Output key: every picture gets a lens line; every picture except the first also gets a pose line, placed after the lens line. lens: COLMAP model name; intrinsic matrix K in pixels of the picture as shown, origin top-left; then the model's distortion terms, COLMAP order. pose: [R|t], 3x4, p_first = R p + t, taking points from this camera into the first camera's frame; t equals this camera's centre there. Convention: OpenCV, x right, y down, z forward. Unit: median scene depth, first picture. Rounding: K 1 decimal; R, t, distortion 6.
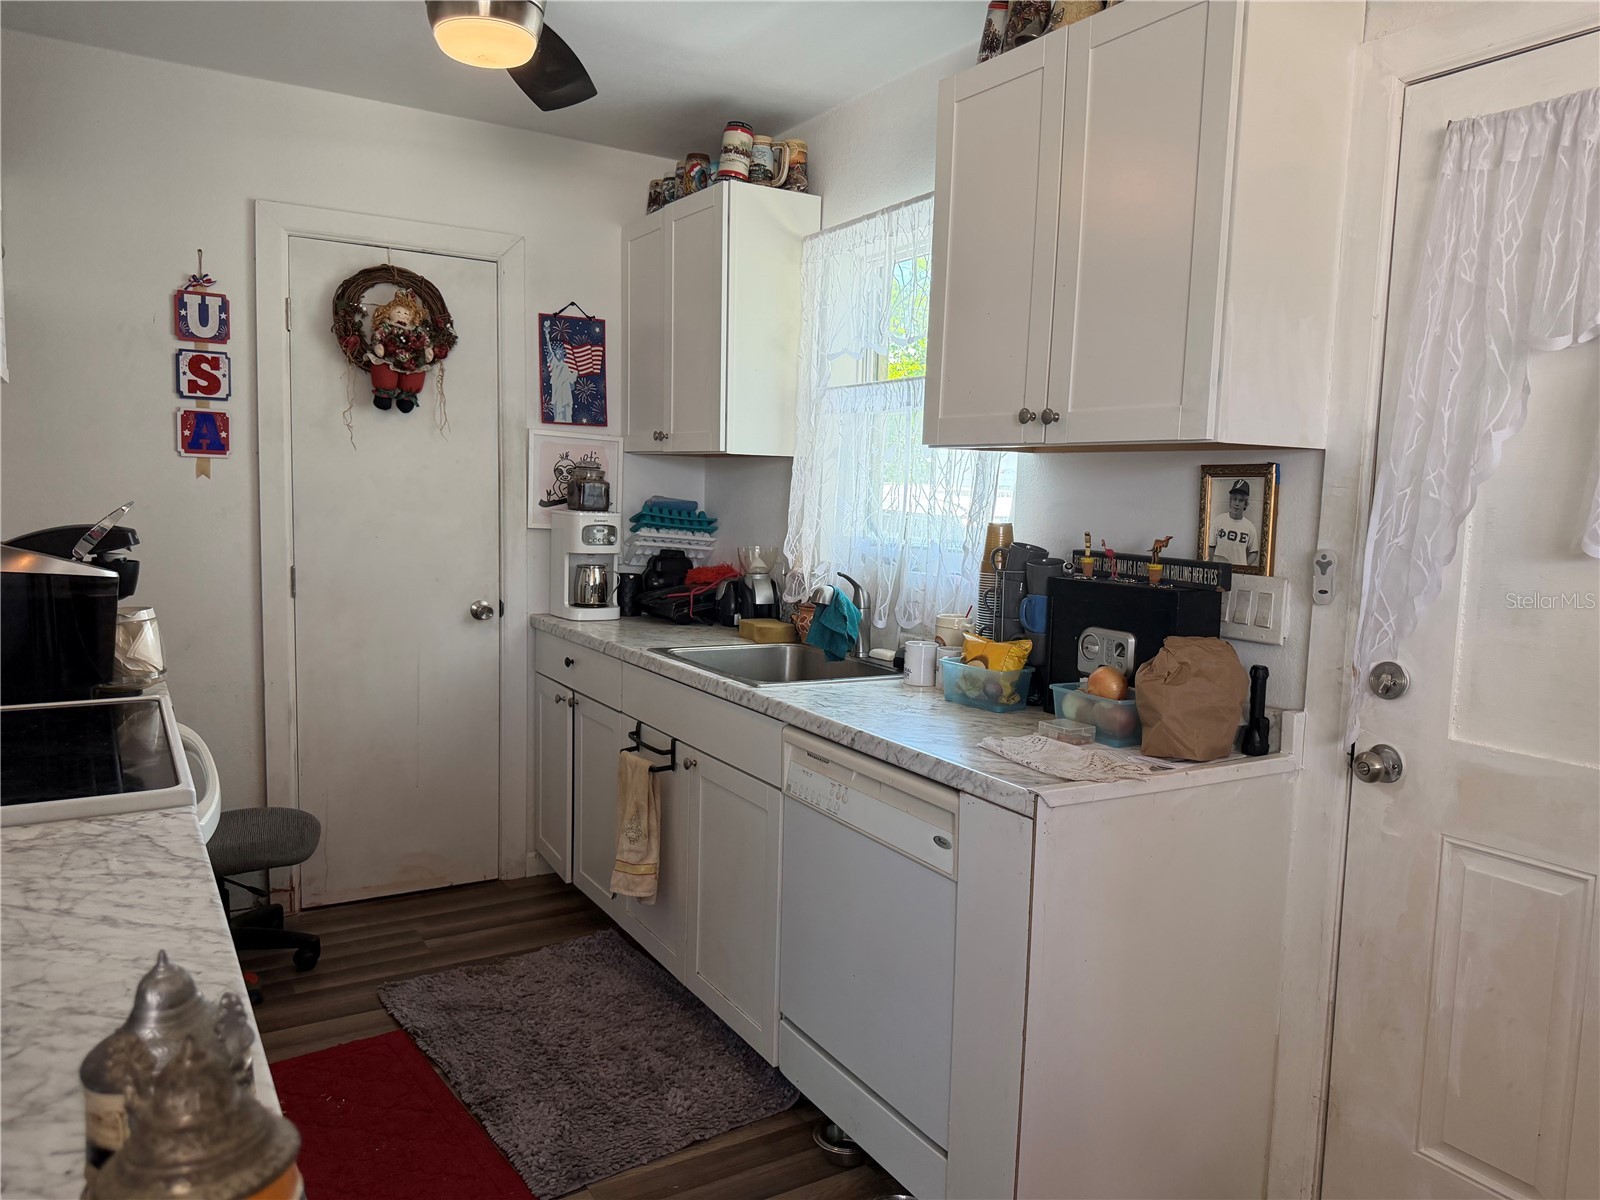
lens RADIAL K [[1140.7, 0, 799.8], [0, 1140.7, 610.2], [0, 0, 1]] dist [0.178037, -0.293093]
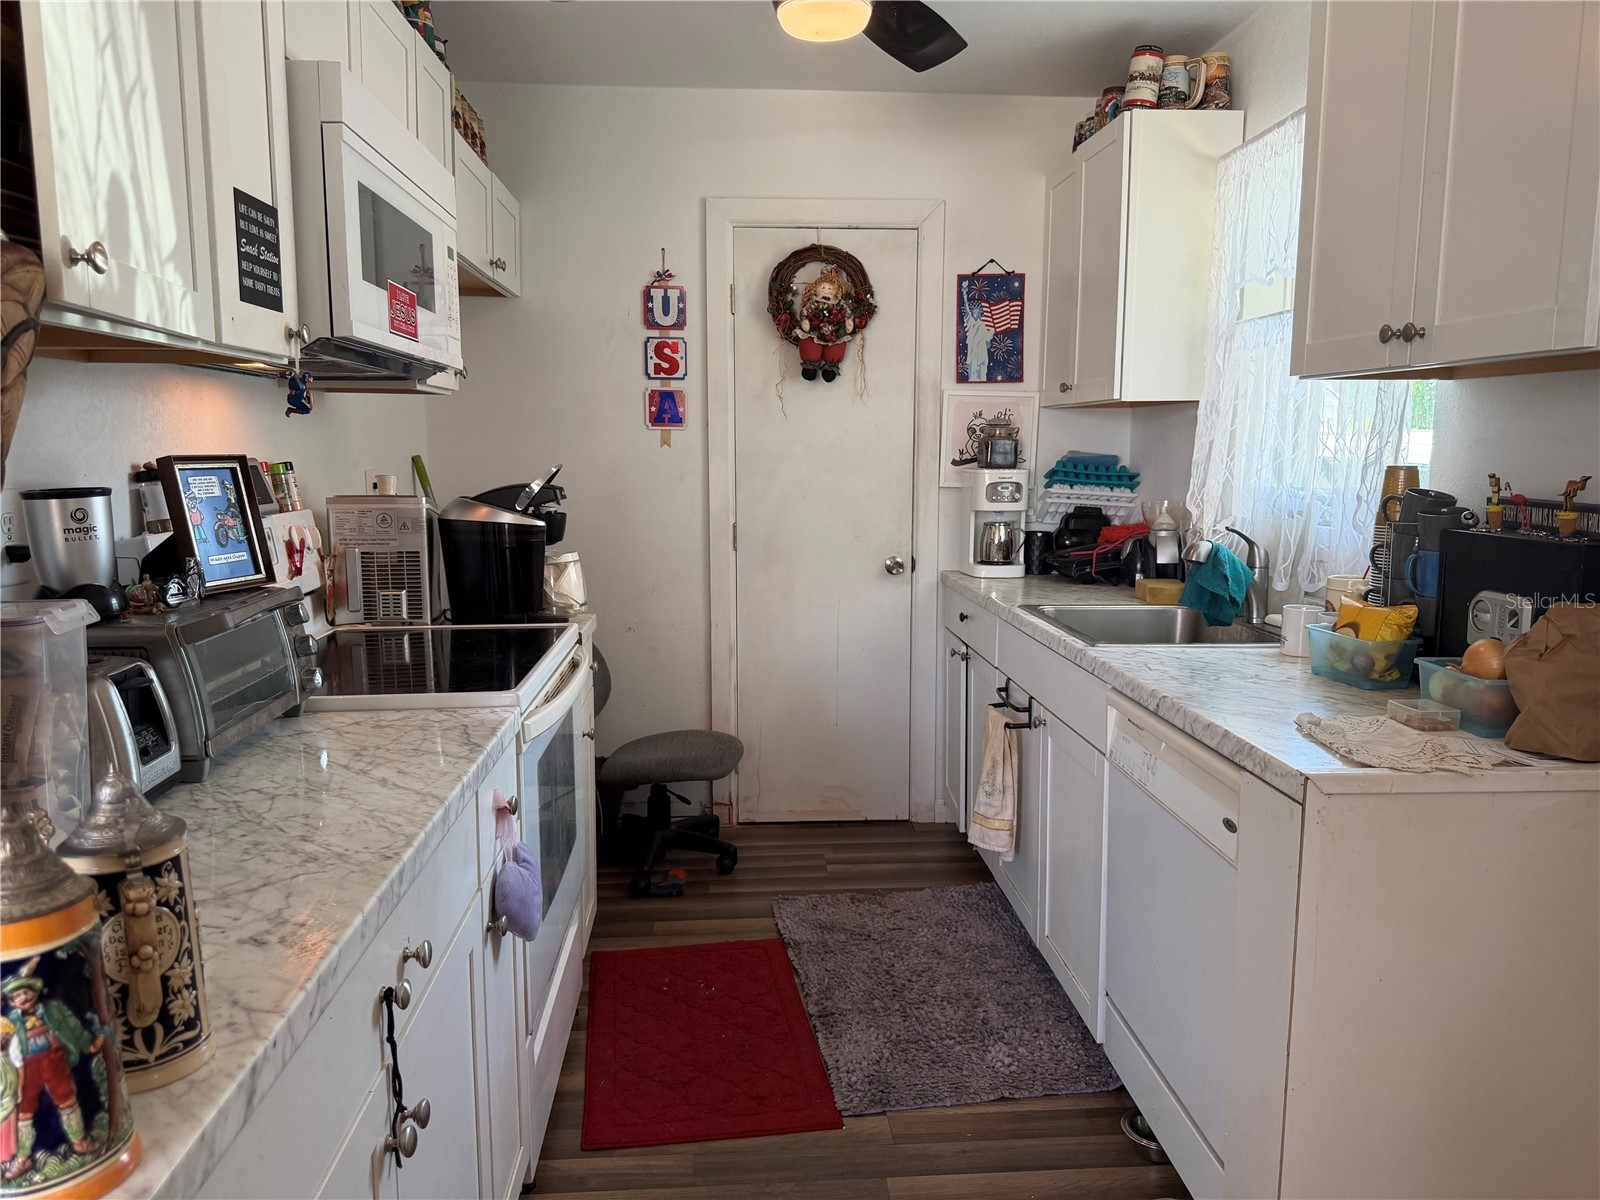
lens RADIAL K [[1135.5, 0, 807.2], [0, 1135.5, 604.3], [0, 0, 1]] dist [0.151097, -0.257095]
pose [[0.890177, 0.034105, -0.454337, 0.146471], [-0.024021, 0.999321, 0.027951, 0.009705], [0.454982, -0.013968, 0.890391, 0.041513]]
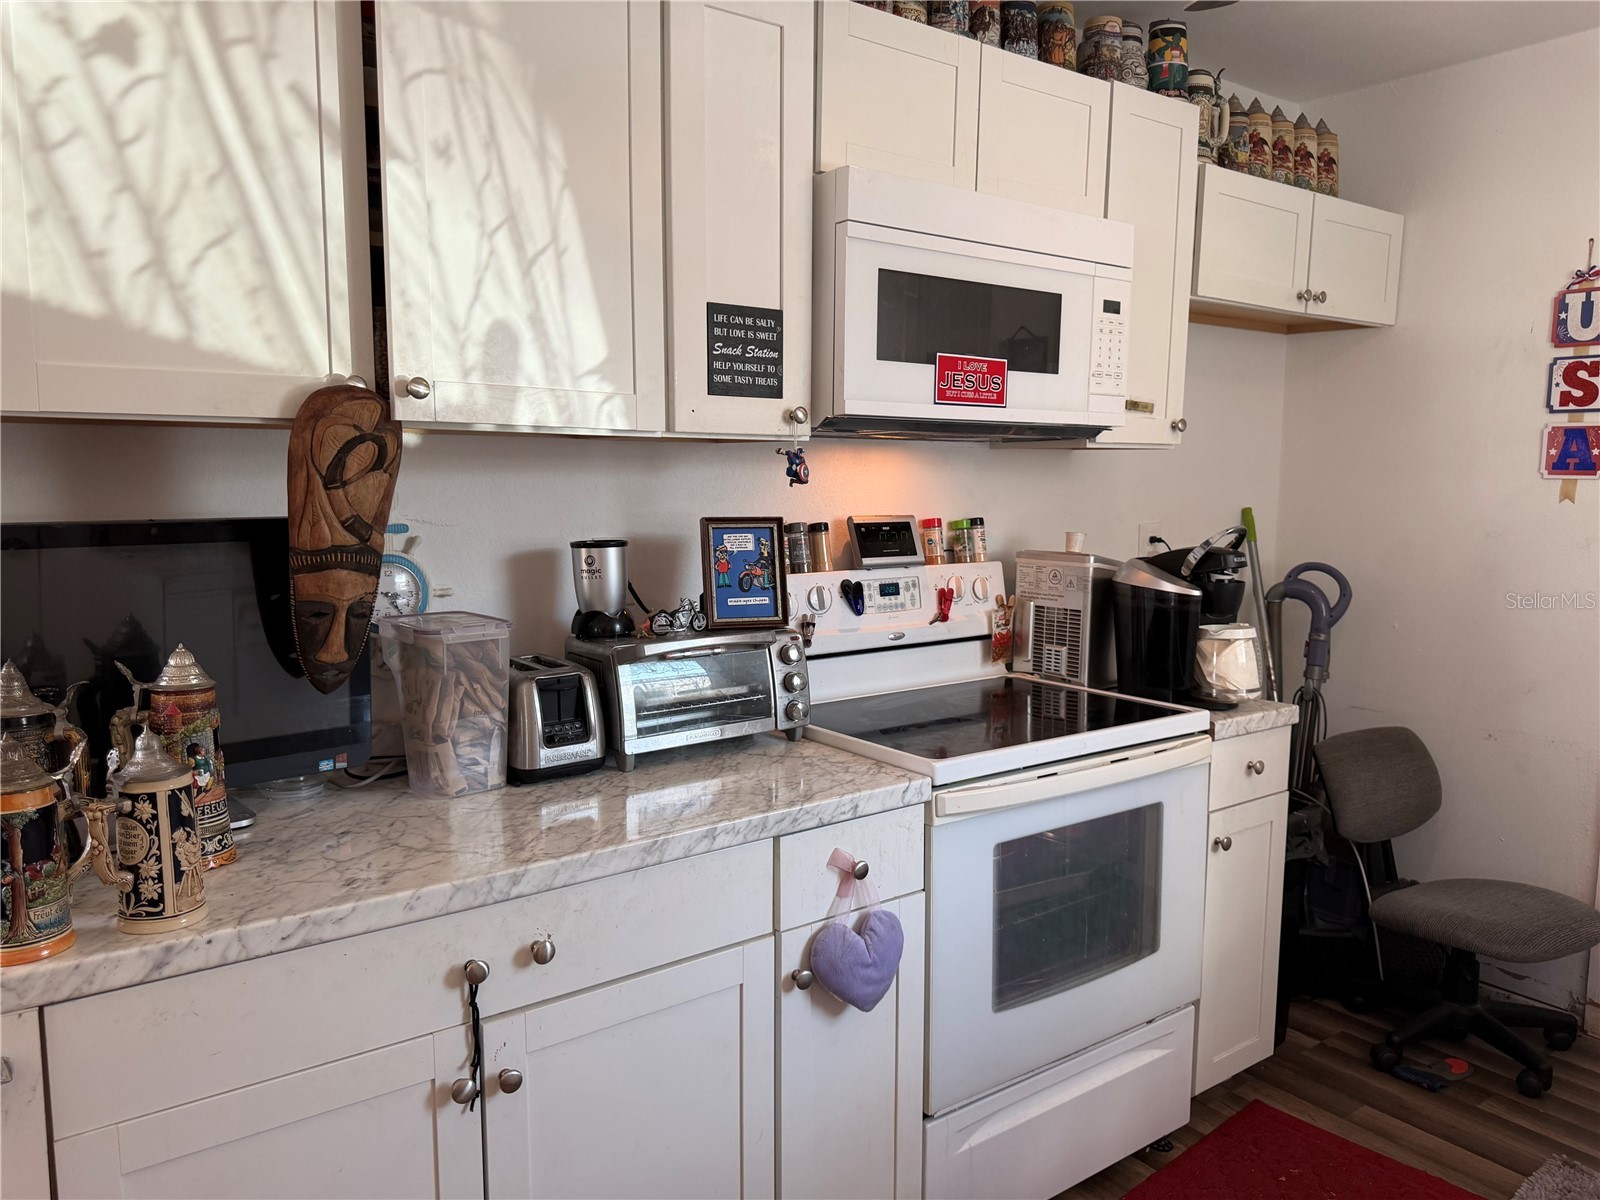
lens RADIAL K [[1137.9, 0, 795.7], [0, 1137.9, 607.1], [0, 0, 1]] dist [0.038387, -0.039879]
pose [[0.080636, 0.086389, -0.992993, 0.304261], [-0.109513, 0.990974, 0.077320, -0.039759], [0.990709, 0.102511, 0.089369, 0.369238]]
